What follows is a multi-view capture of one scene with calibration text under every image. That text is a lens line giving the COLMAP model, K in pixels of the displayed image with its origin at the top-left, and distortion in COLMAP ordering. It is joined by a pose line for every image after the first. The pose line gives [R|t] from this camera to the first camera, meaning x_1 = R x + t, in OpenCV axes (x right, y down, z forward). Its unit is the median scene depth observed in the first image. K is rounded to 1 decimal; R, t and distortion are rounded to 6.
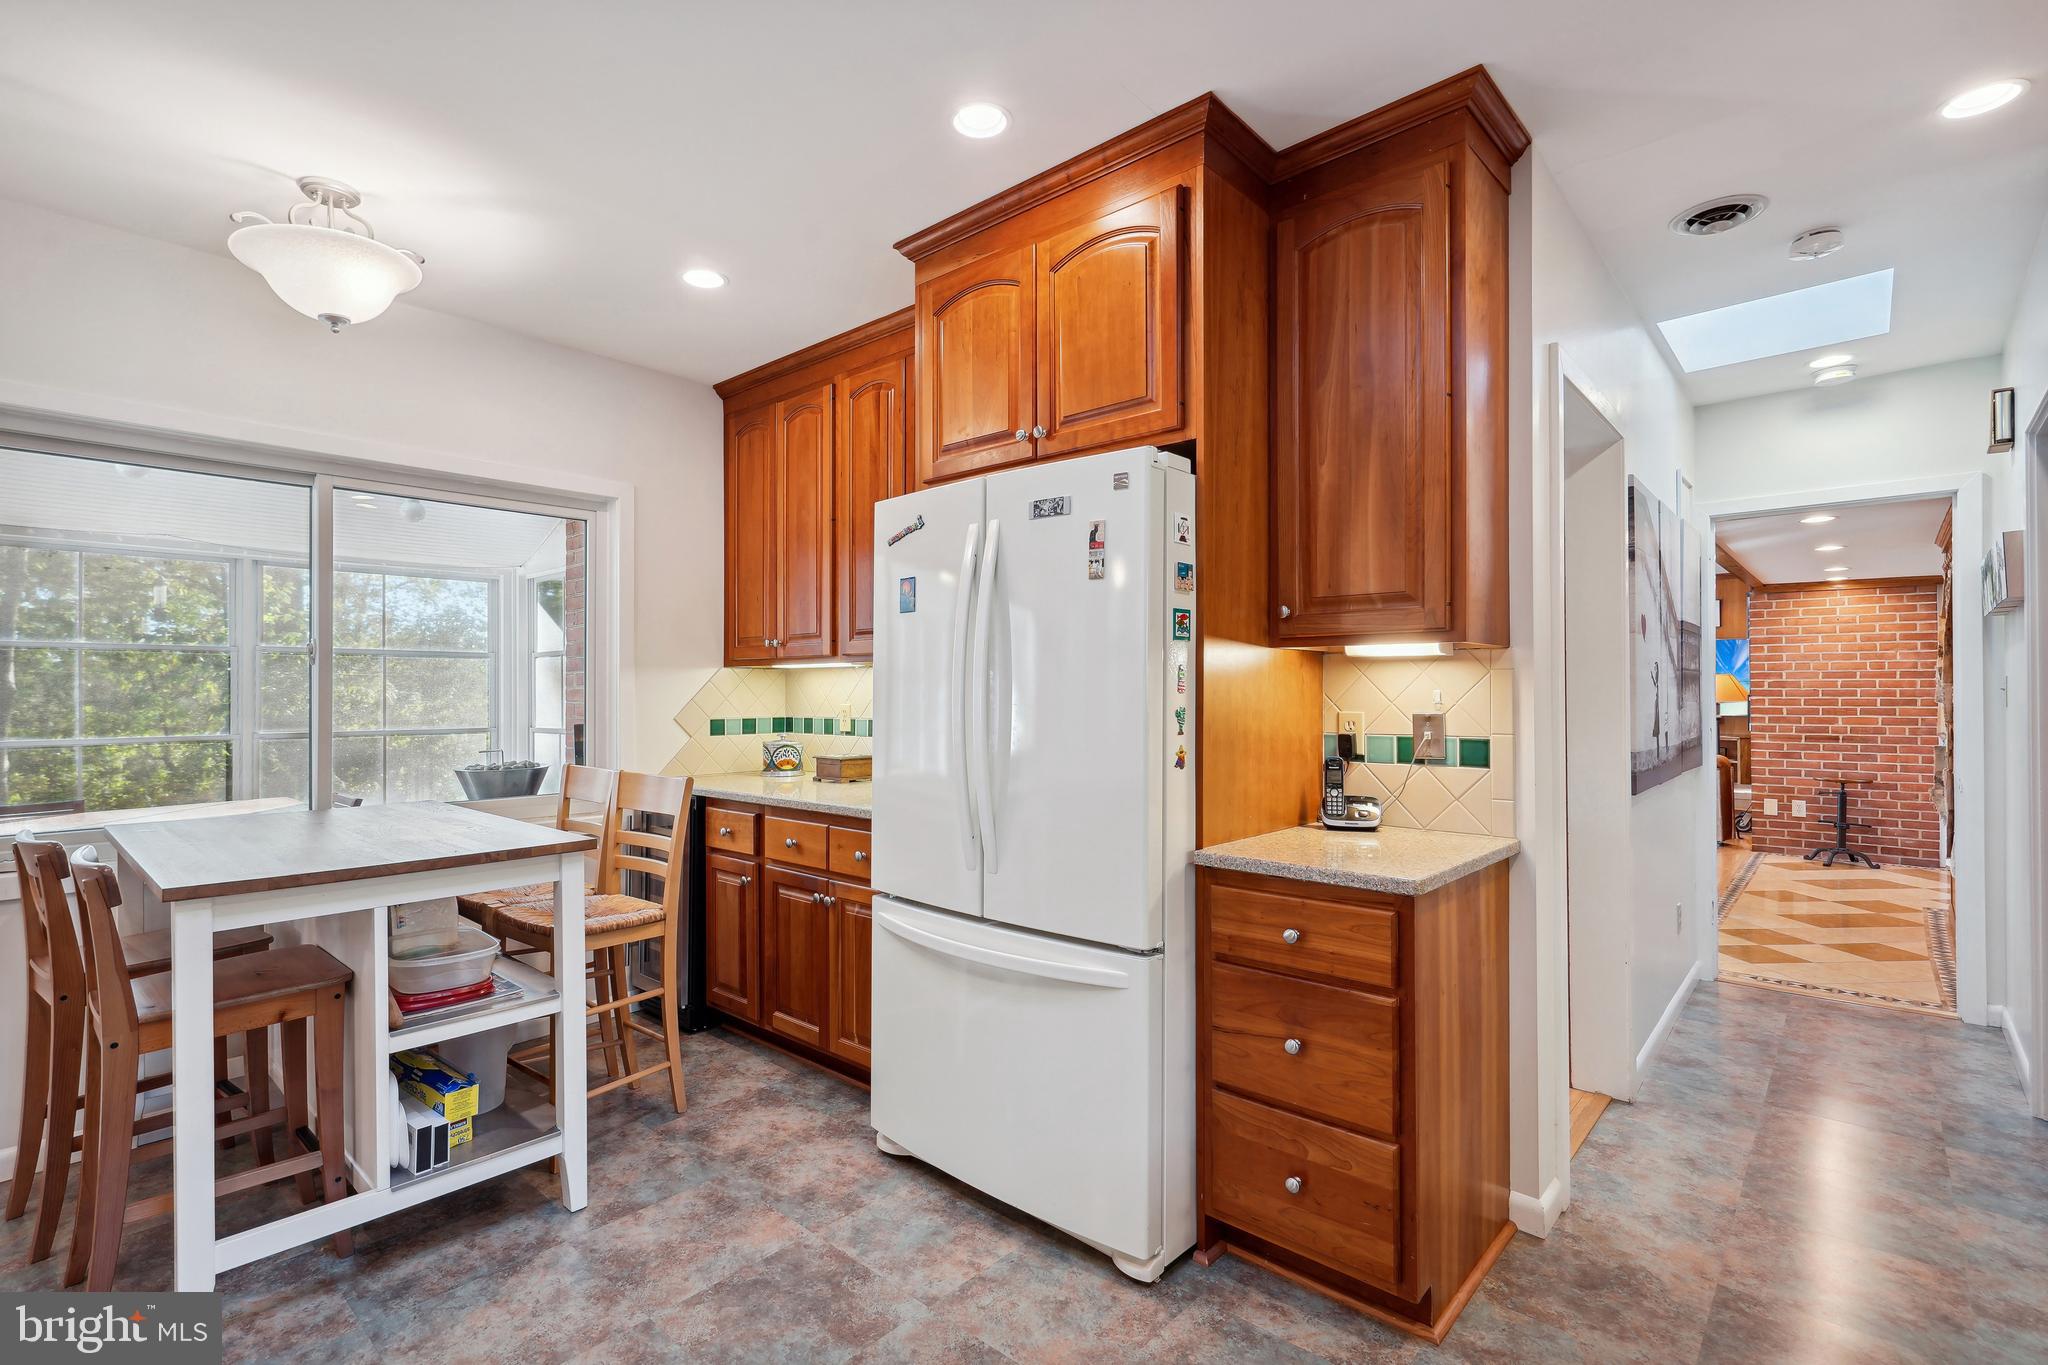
lens RADIAL K [[955.4, 0, 1013.0], [0, 955.4, 676.8], [0, 0, 1]] dist [-0.004311, 0.004266]
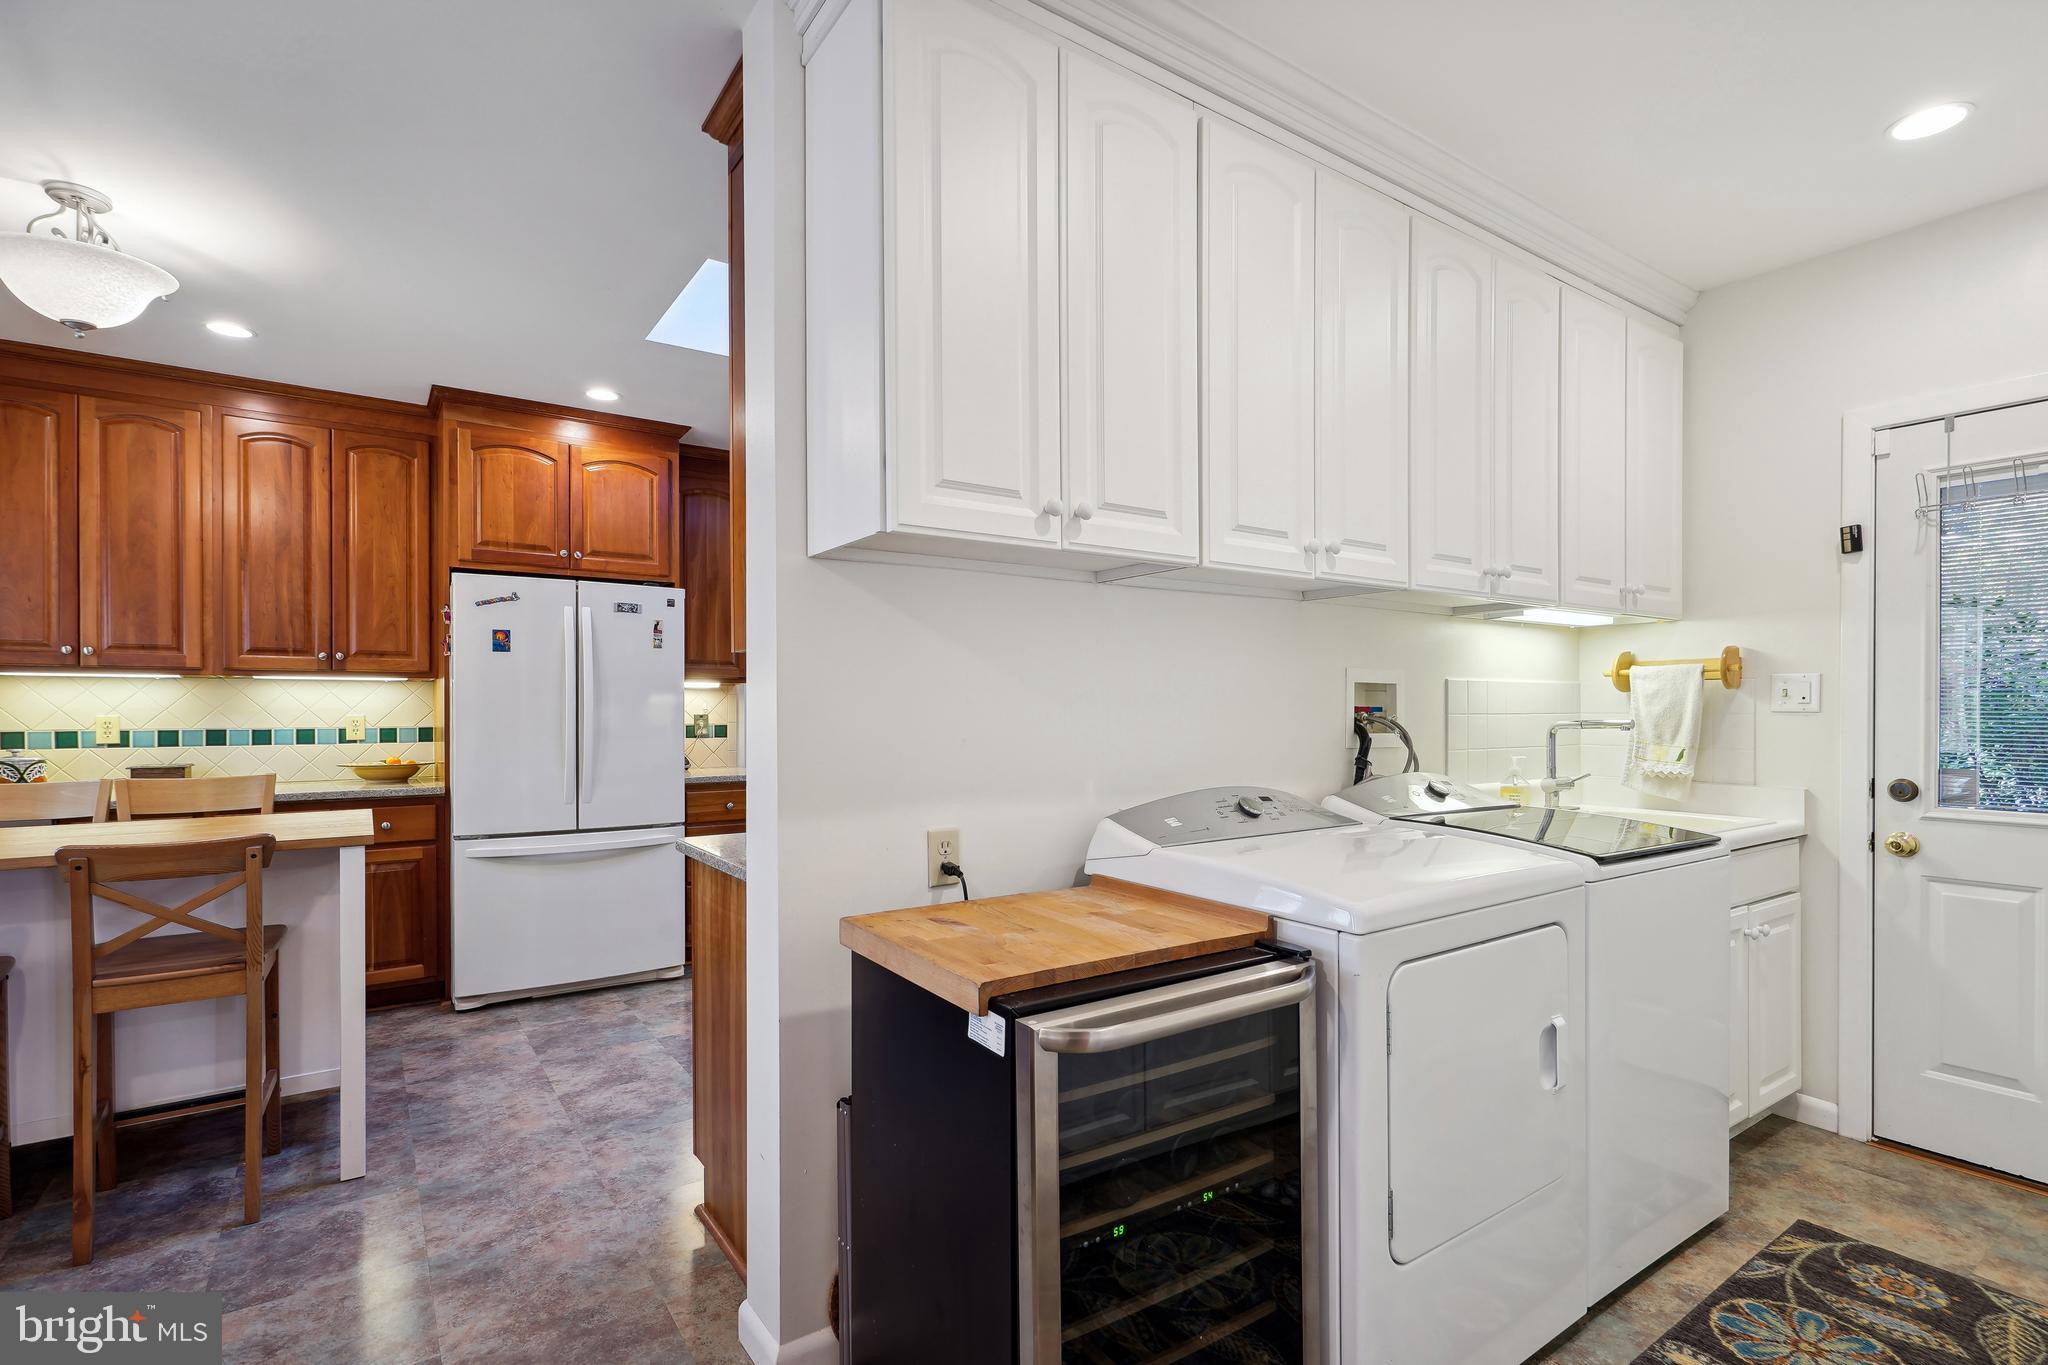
lens RADIAL K [[955.4, 0, 1022.4], [0, 955.4, 702.0], [0, 0, 1]] dist [-0.004311, 0.004266]
pose [[0.225911, 0.006572, 0.974126, -1.530986], [-0.015429, 0.999876, -0.003168, 0.006745], [-0.974026, -0.014314, 0.225985, -0.199774]]
